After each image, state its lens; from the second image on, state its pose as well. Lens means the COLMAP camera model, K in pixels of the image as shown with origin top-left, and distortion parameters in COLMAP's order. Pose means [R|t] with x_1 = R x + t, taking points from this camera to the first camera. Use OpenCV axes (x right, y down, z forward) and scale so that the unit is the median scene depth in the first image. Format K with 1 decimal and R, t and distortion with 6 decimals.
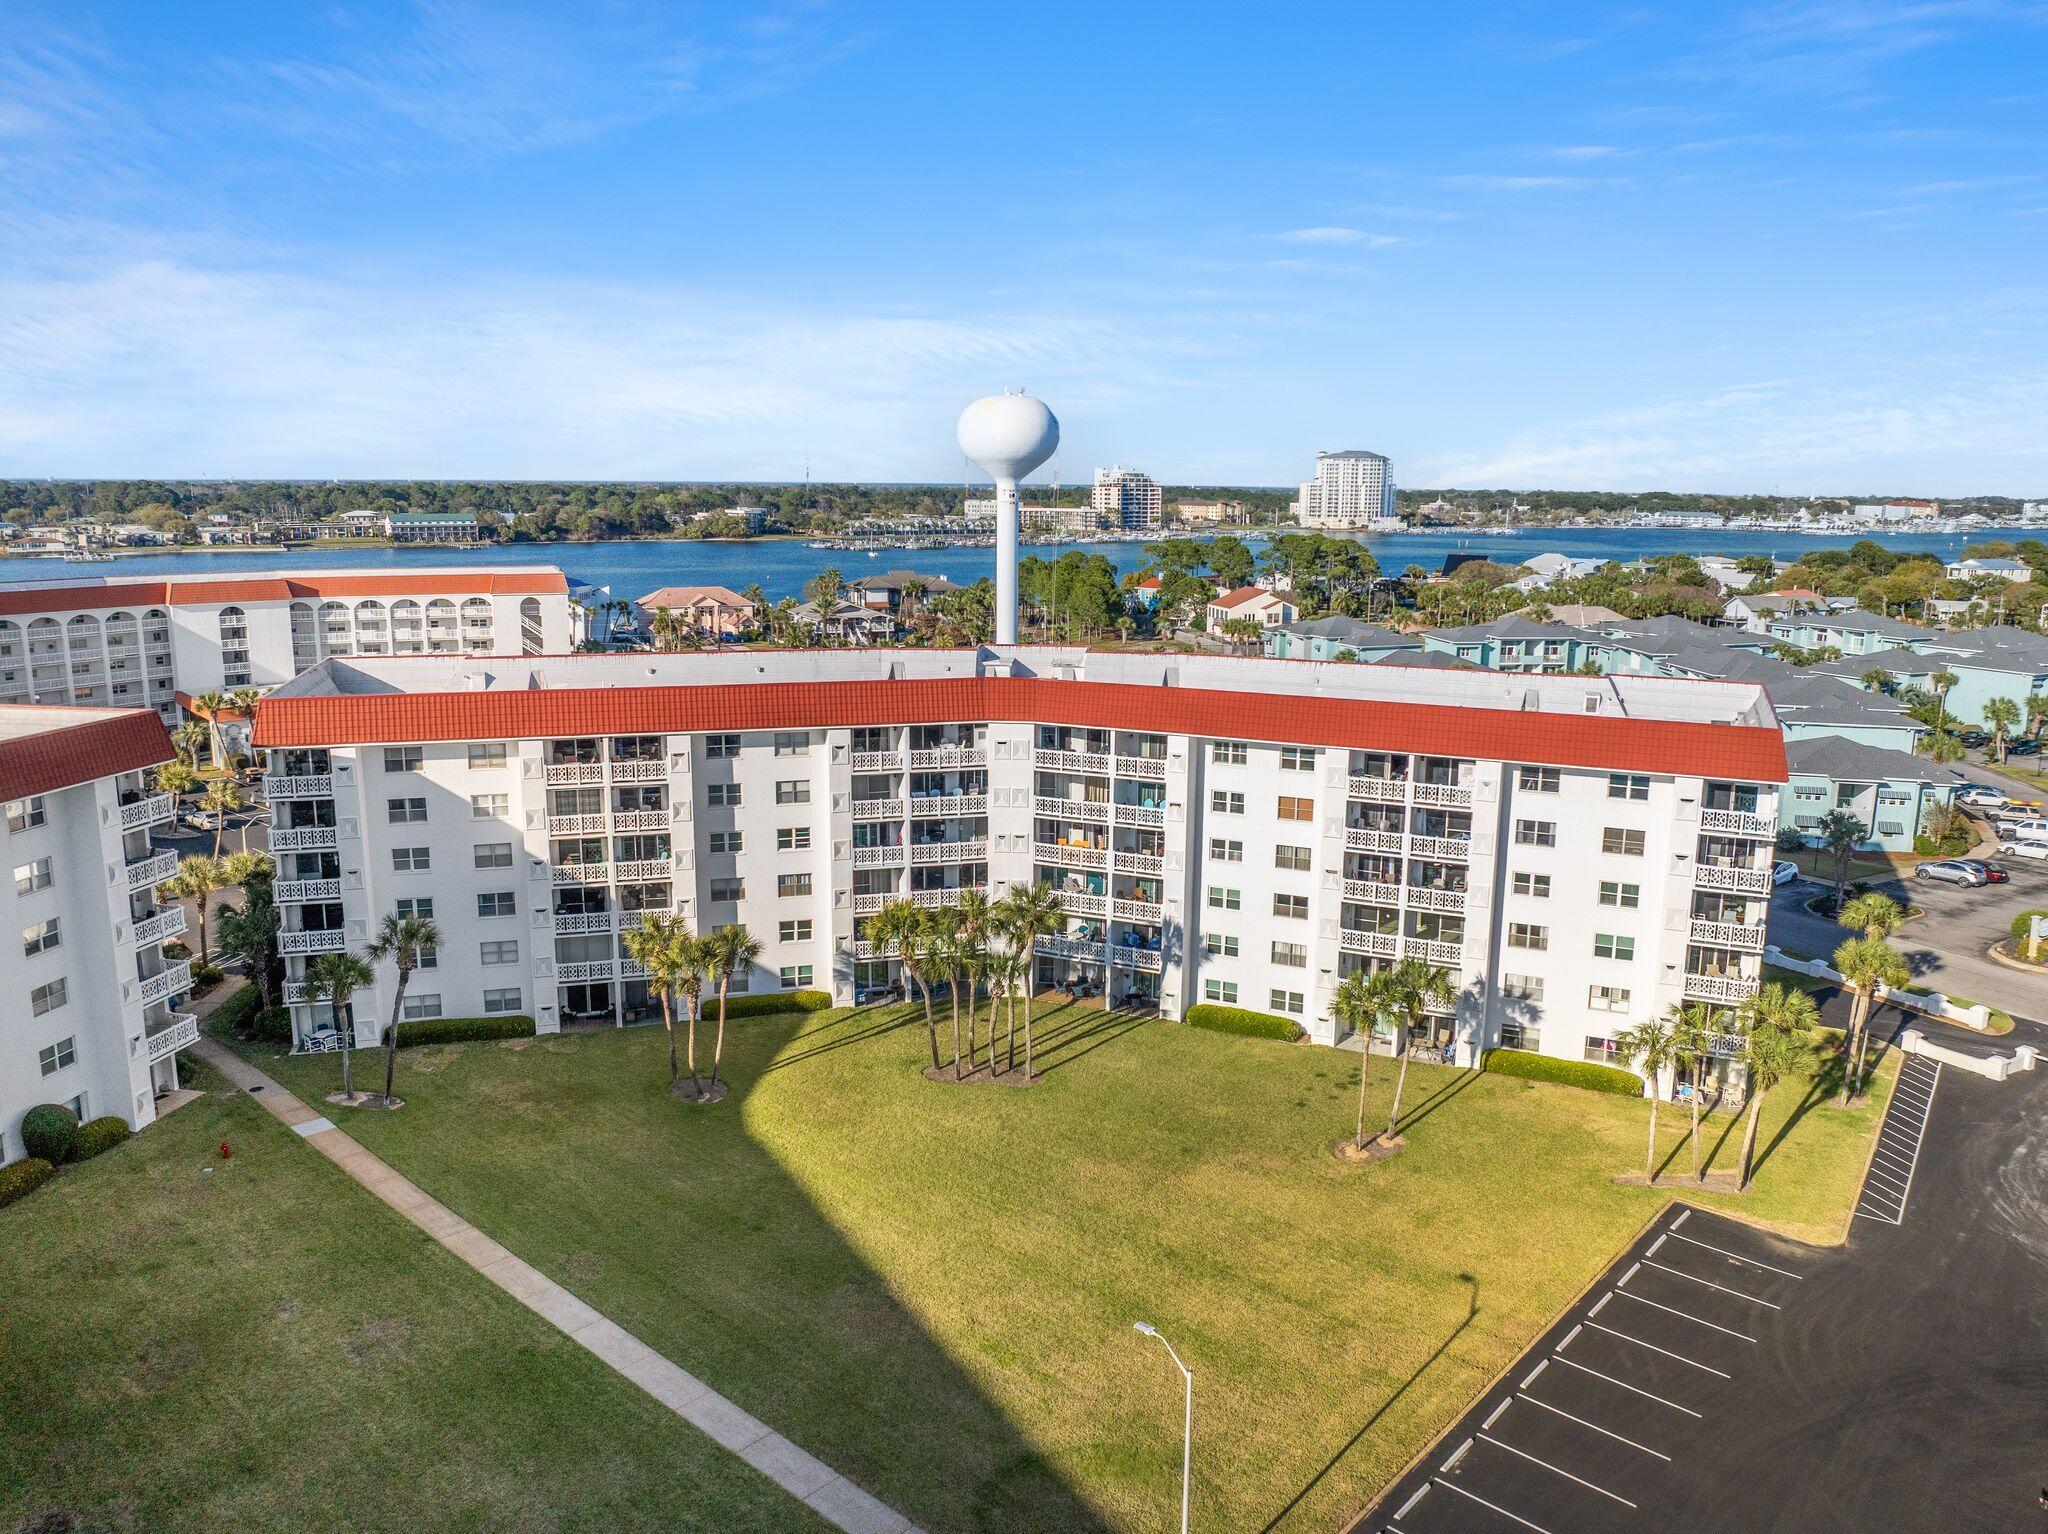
lens RADIAL K [[1438.9, 0, 1026.0], [0, 1438.9, 757.3], [0, 0, 1]] dist [-0.024494, -0.022999]
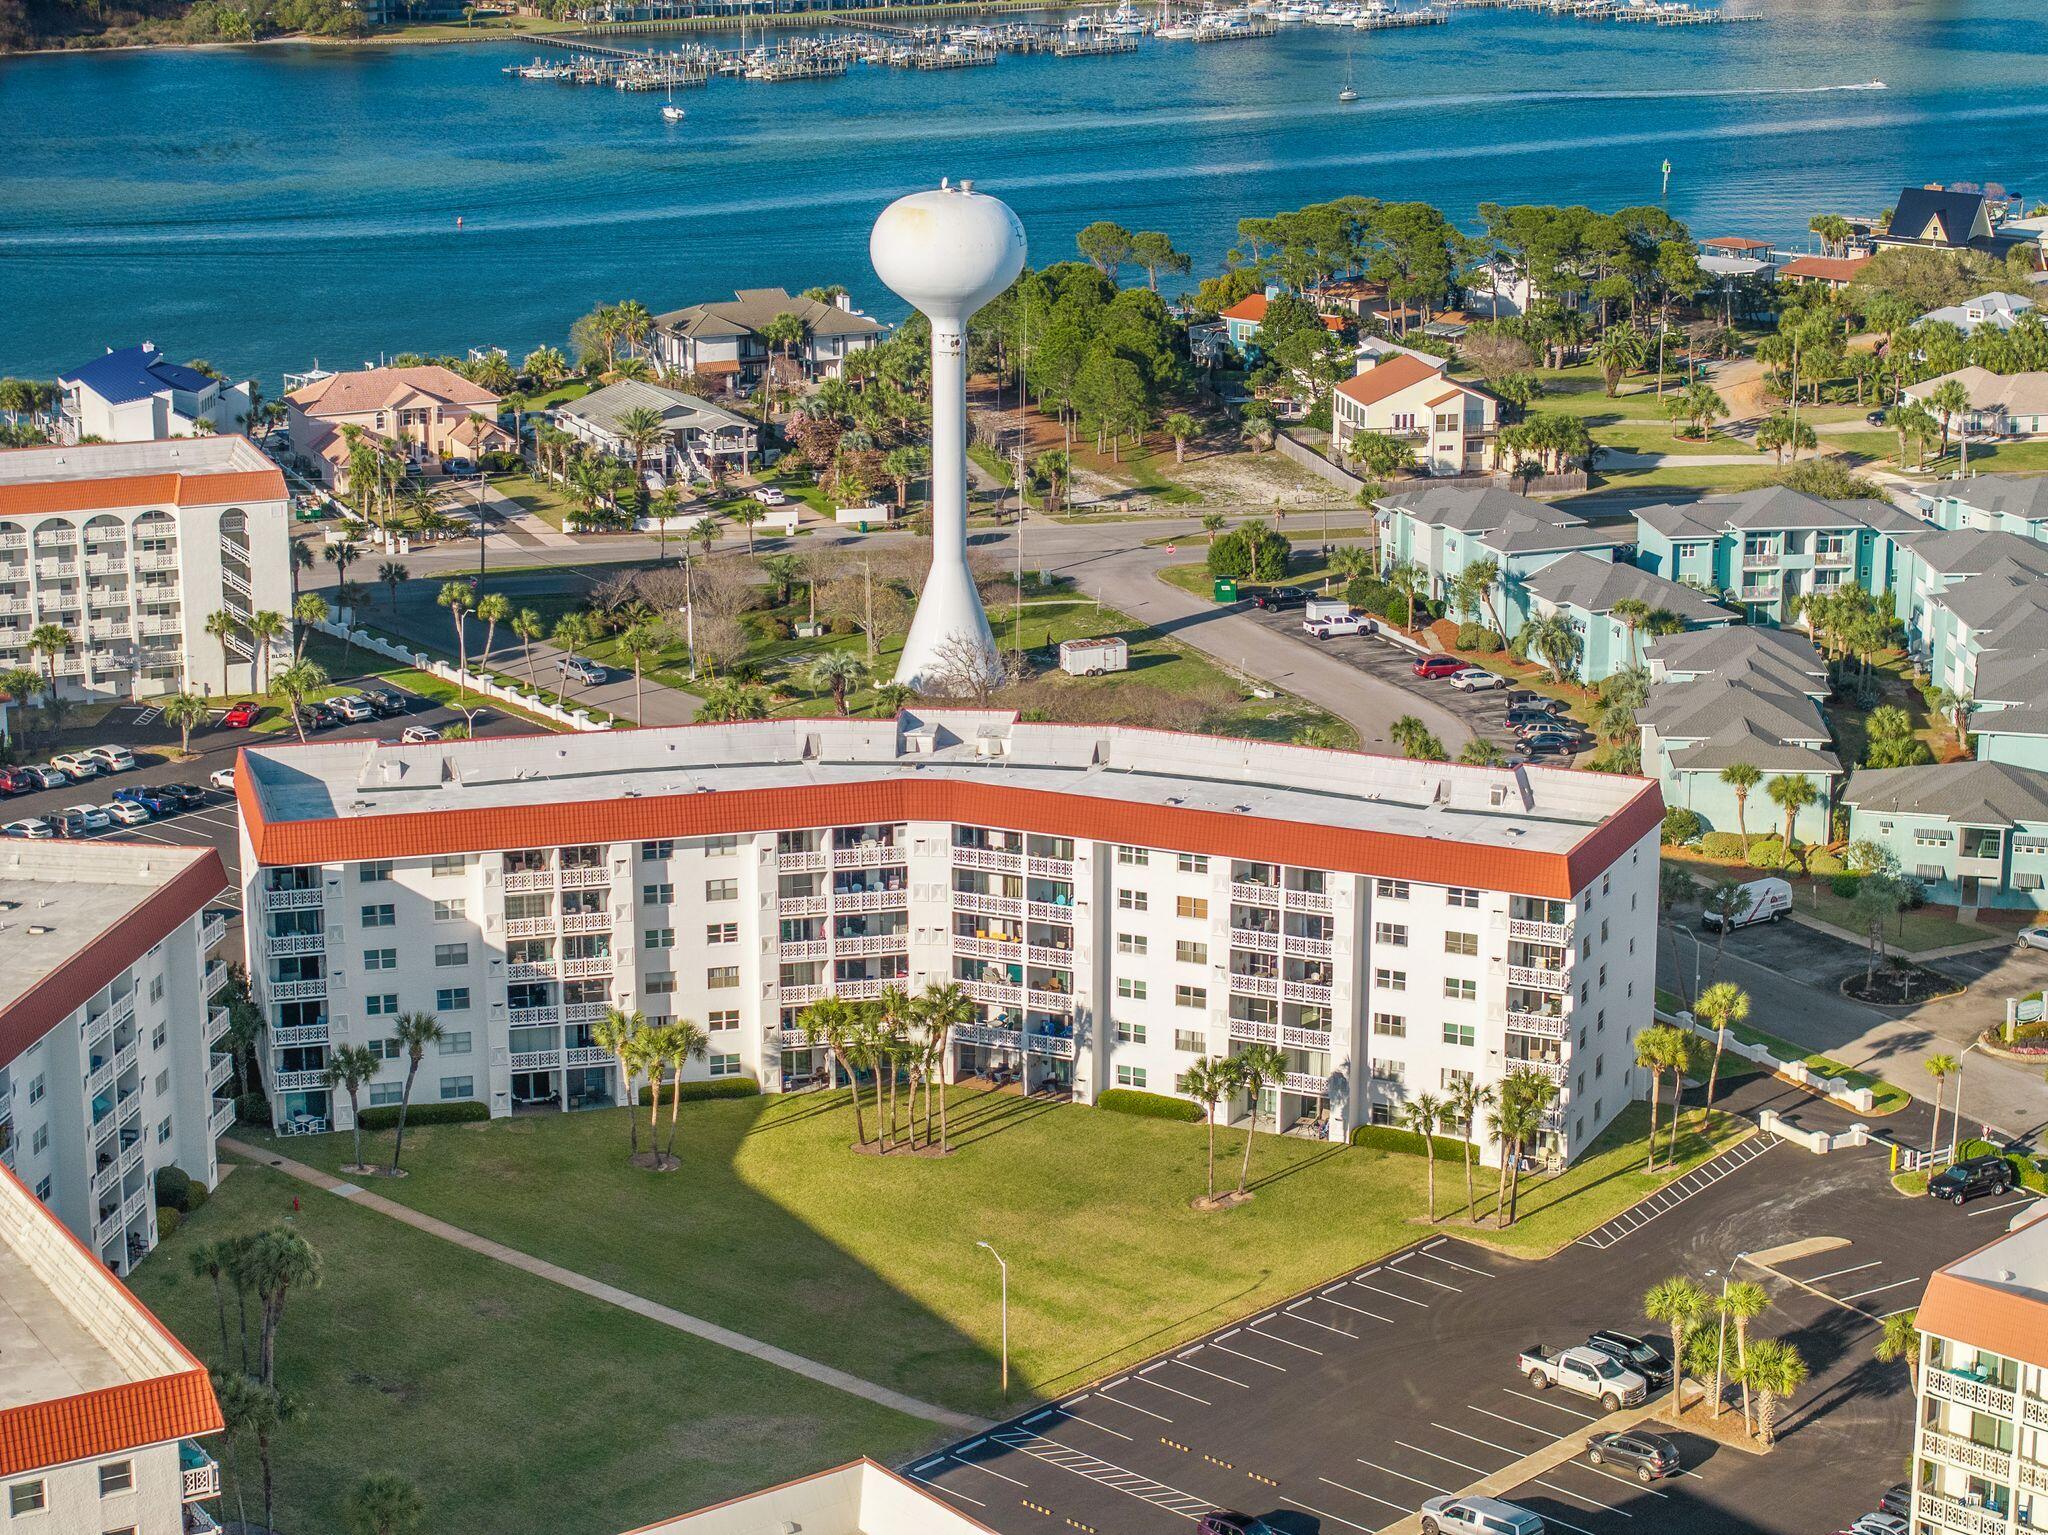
lens RADIAL K [[4144.1, 0, 1024.0], [0, 4144.1, 767.5], [0, 0, 1]] dist [-0.191843, 1.503643]
pose [[0.999923, -0.005733, -0.010992, 0.091940], [0.006541, 0.997166, 0.074954, -0.289436], [0.010531, -0.075020, 0.997126, -1.998942]]
